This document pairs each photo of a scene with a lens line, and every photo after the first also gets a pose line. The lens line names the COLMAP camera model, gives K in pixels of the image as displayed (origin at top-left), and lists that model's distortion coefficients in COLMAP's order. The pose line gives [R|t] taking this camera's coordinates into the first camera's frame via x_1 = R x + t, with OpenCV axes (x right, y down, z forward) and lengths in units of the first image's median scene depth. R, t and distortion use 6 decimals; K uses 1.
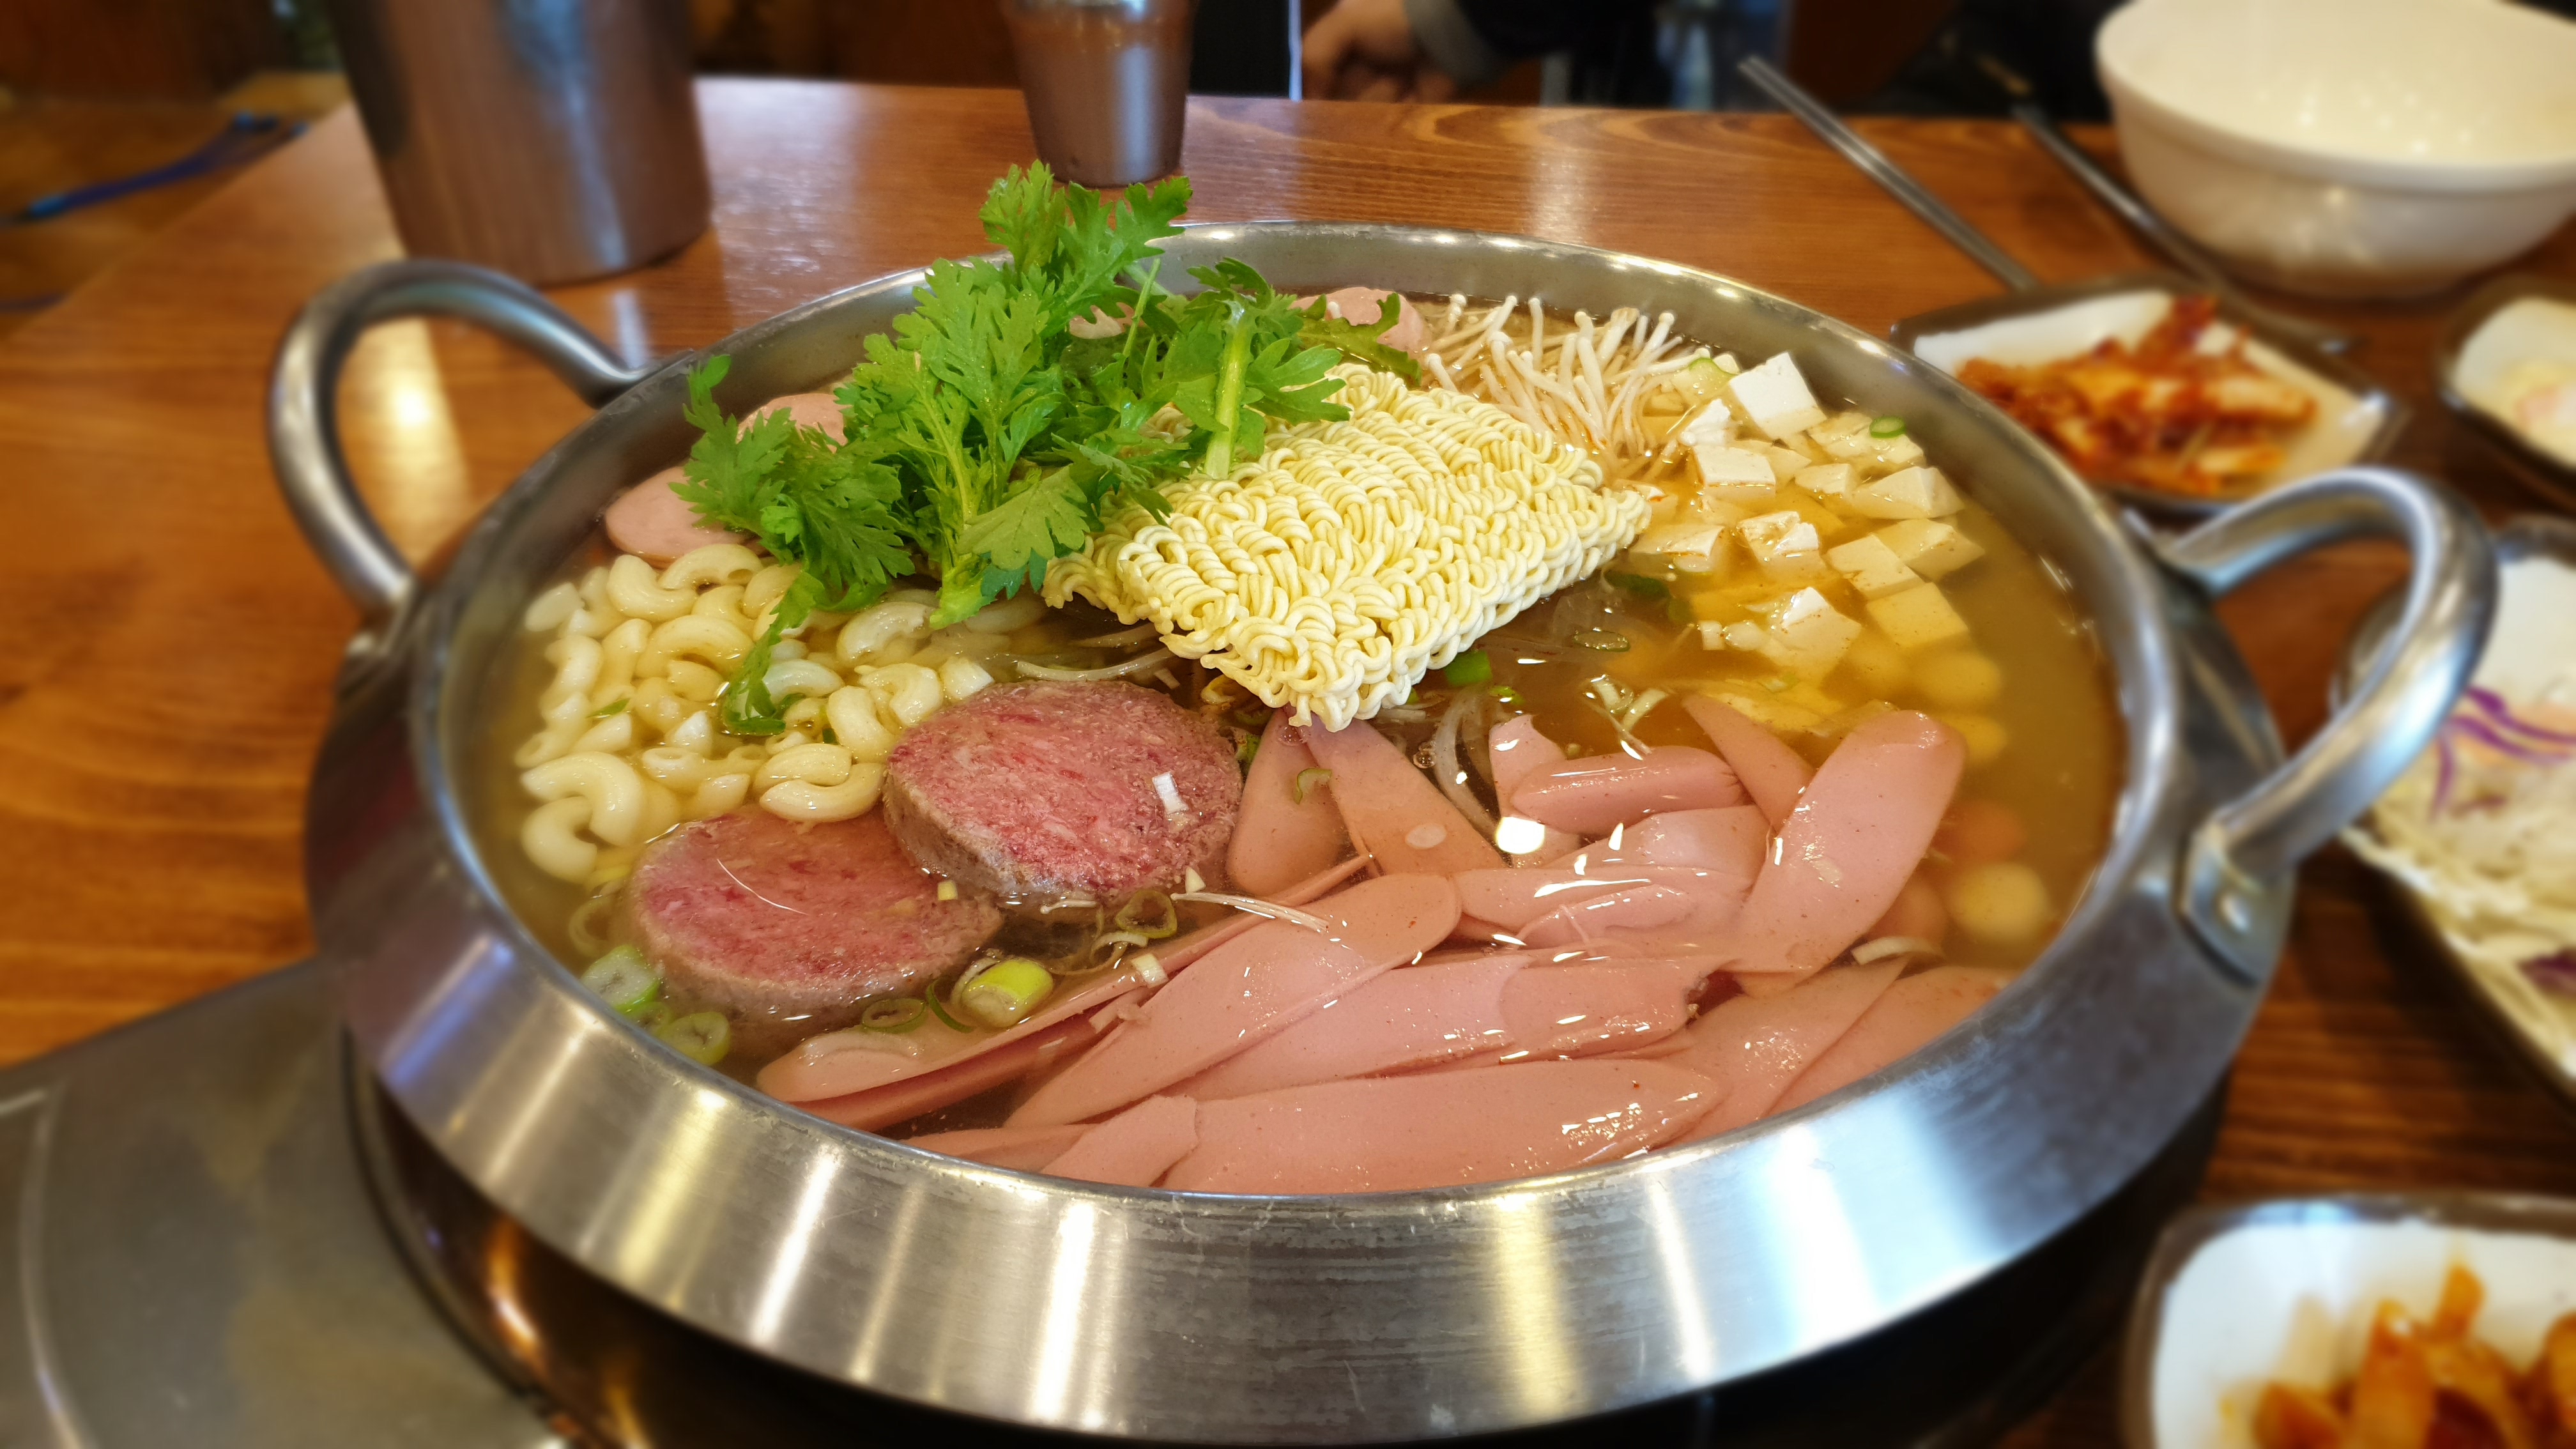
lens RADIAL K [[2024.0, 0, 1302.1], [0, 2024.0, 733.1], [0, 0, 1]] dist [0.028105, -0.067201]
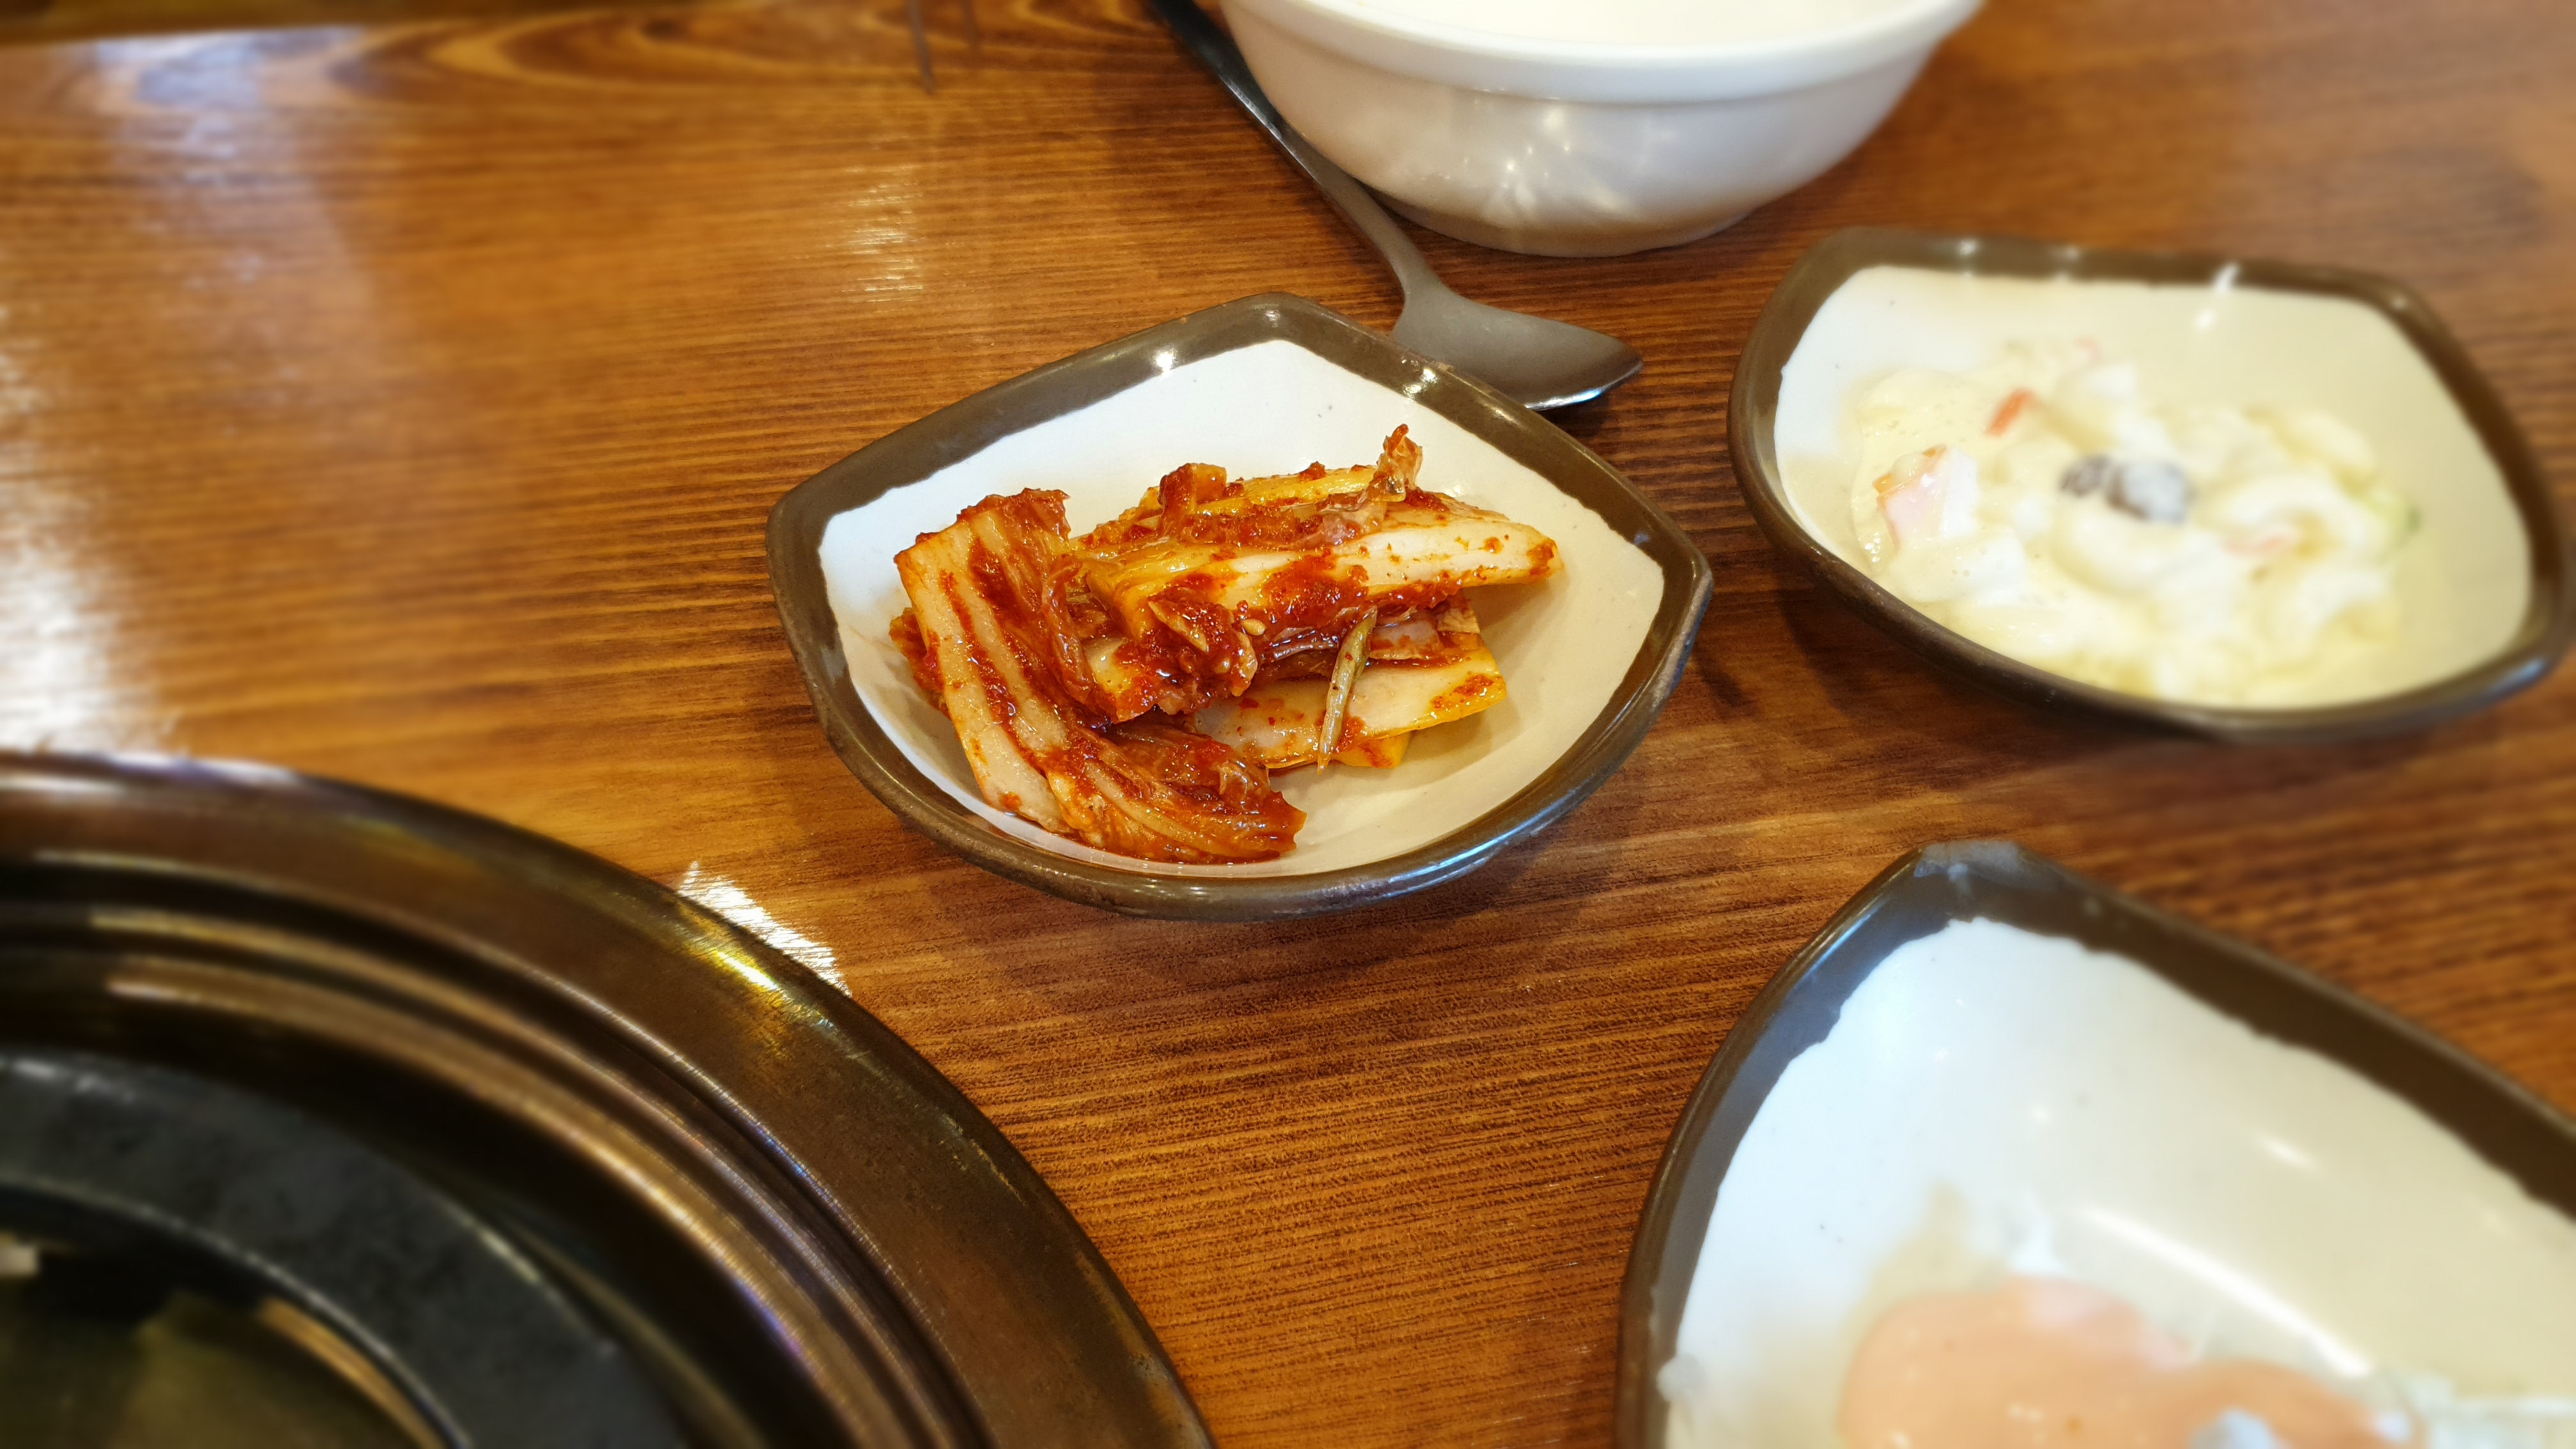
lens RADIAL K [[2024.0, 0, 1304.6], [0, 2024.0, 712.8], [0, 0, 1]] dist [0.028105, -0.067201]
pose [[0.955193, -0.187096, 0.229352, 0.403448], [0.162911, 0.979271, 0.120367, -0.260699], [-0.247118, -0.077610, 0.965872, 0.647362]]
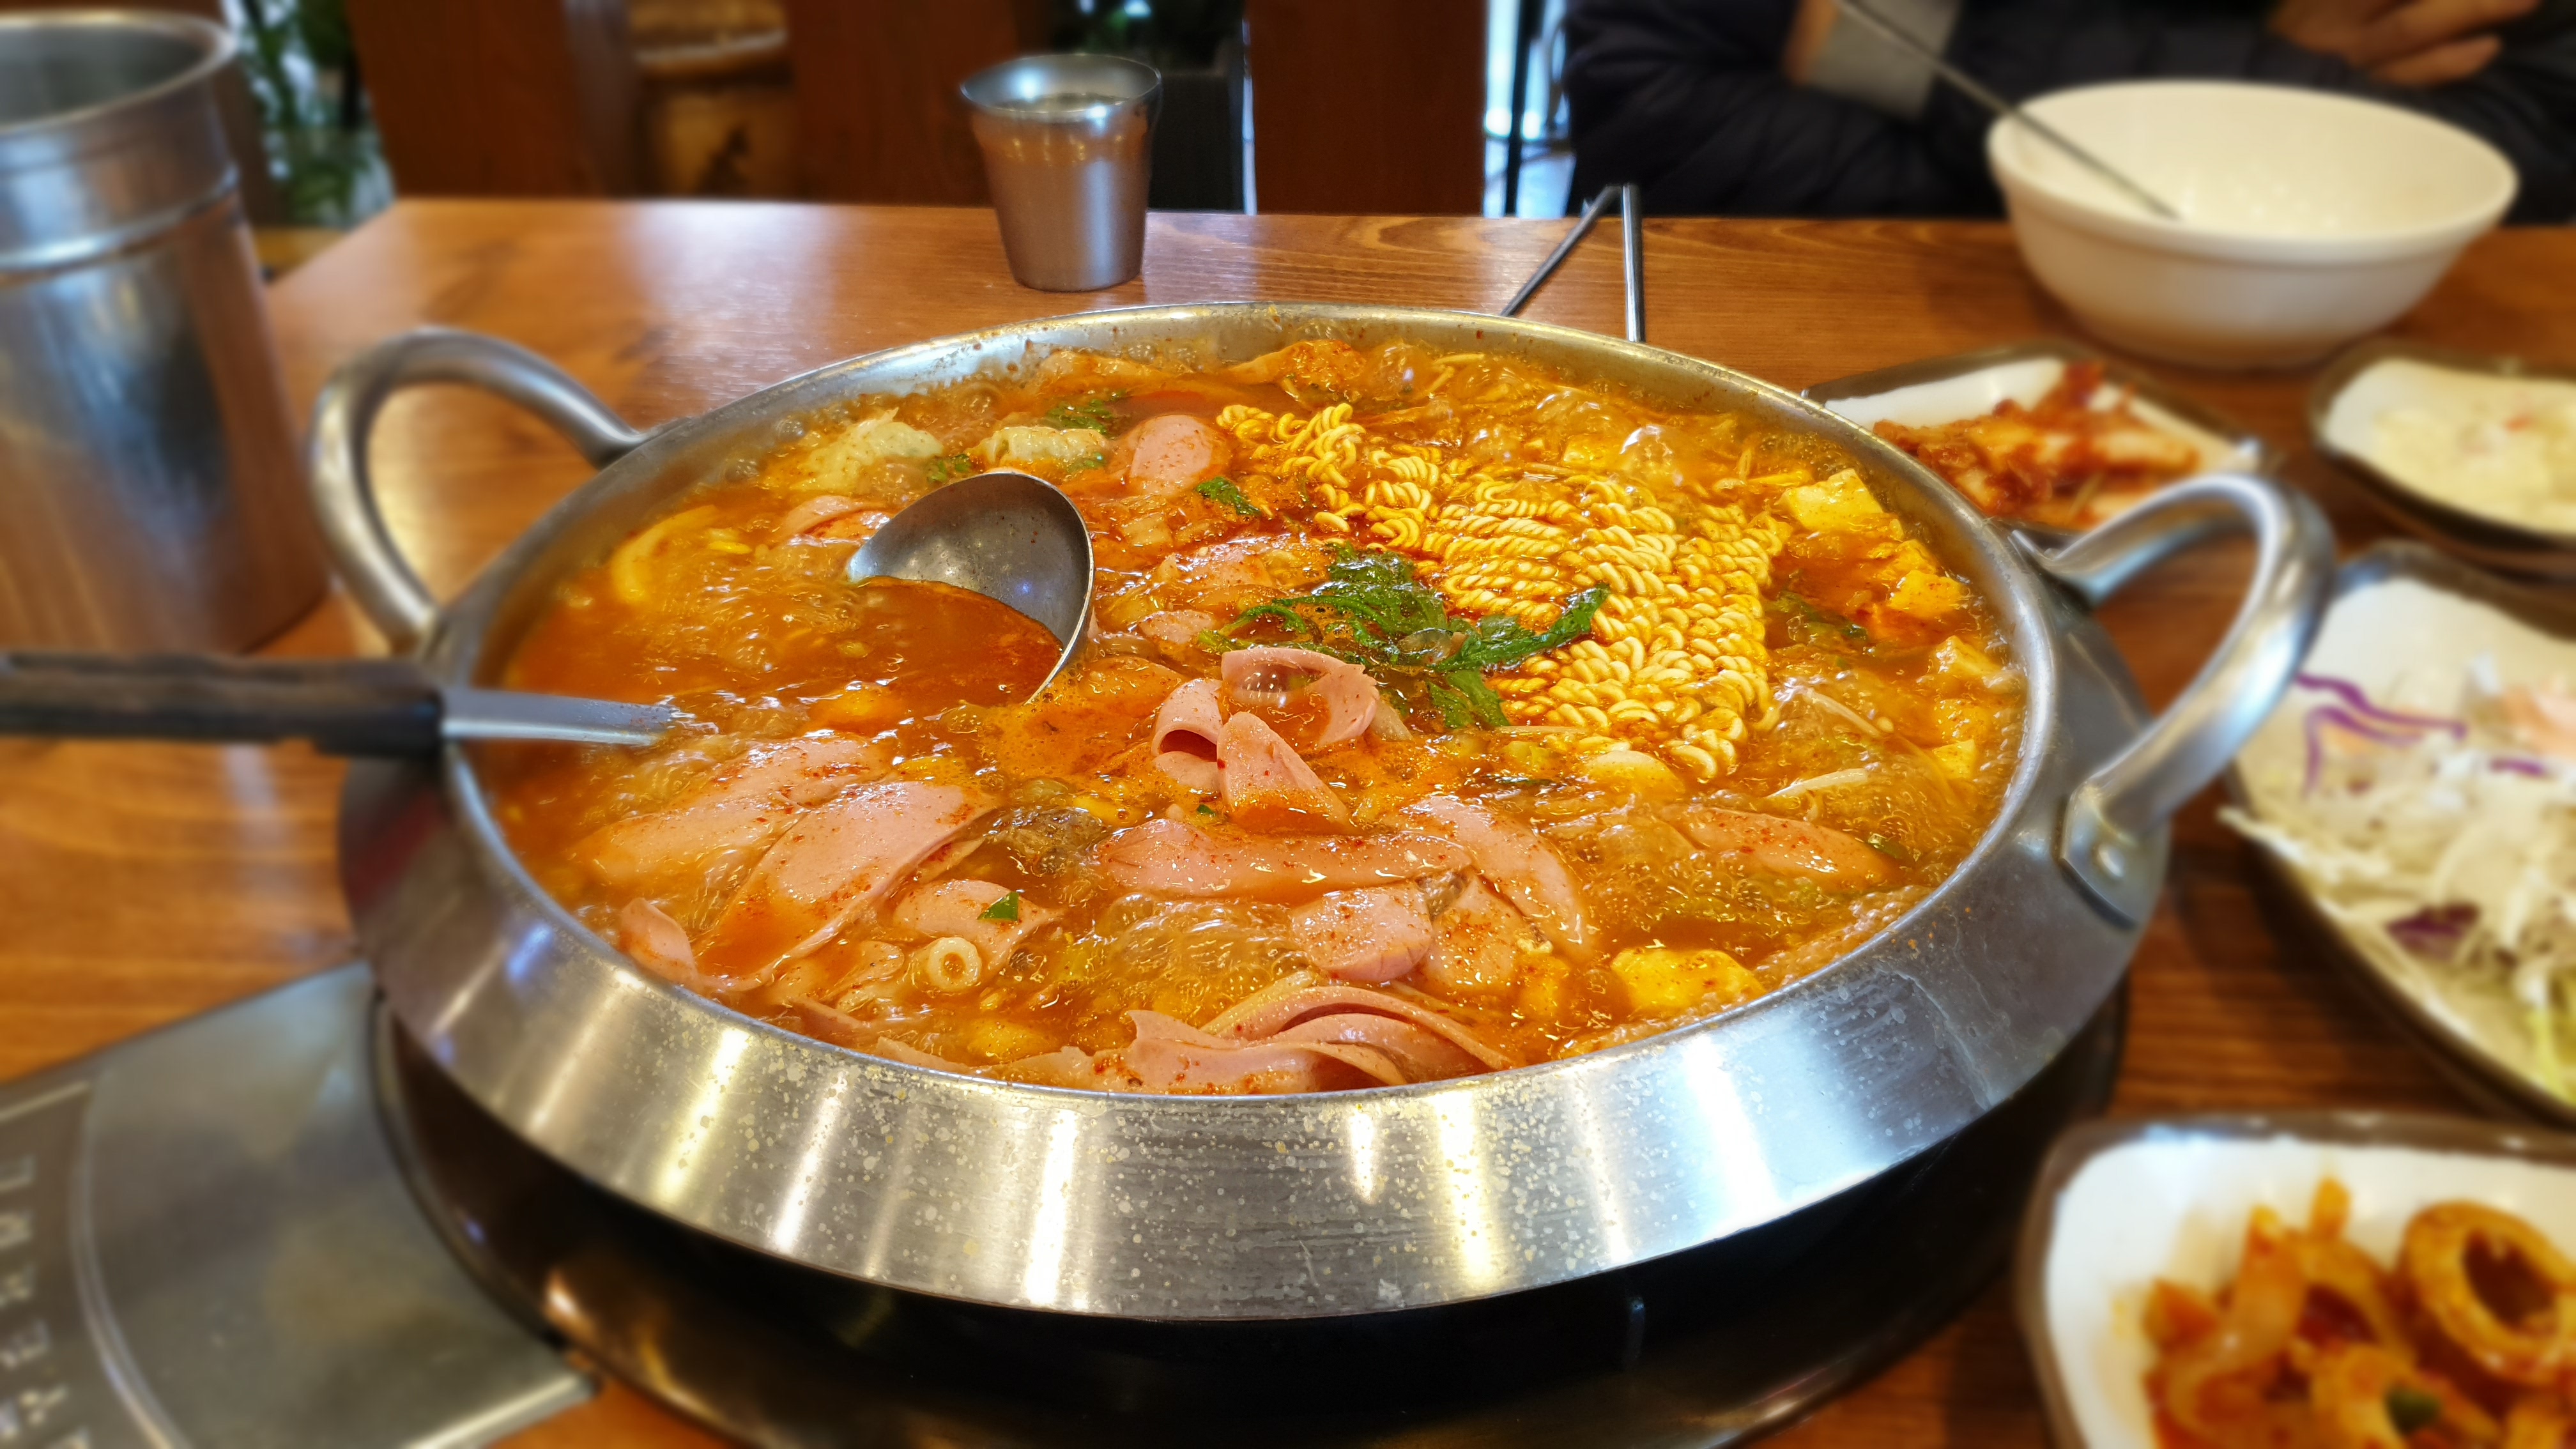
lens RADIAL K [[2024.0, 0, 1275.3], [0, 2024.0, 728.0], [0, 0, 1]] dist [0.028105, -0.067201]
pose [[0.999878, -0.015143, 0.003841, 0.005213], [0.015396, 0.996825, -0.078120, 0.080007], [-0.002645, 0.078169, 0.996937, -0.081235]]
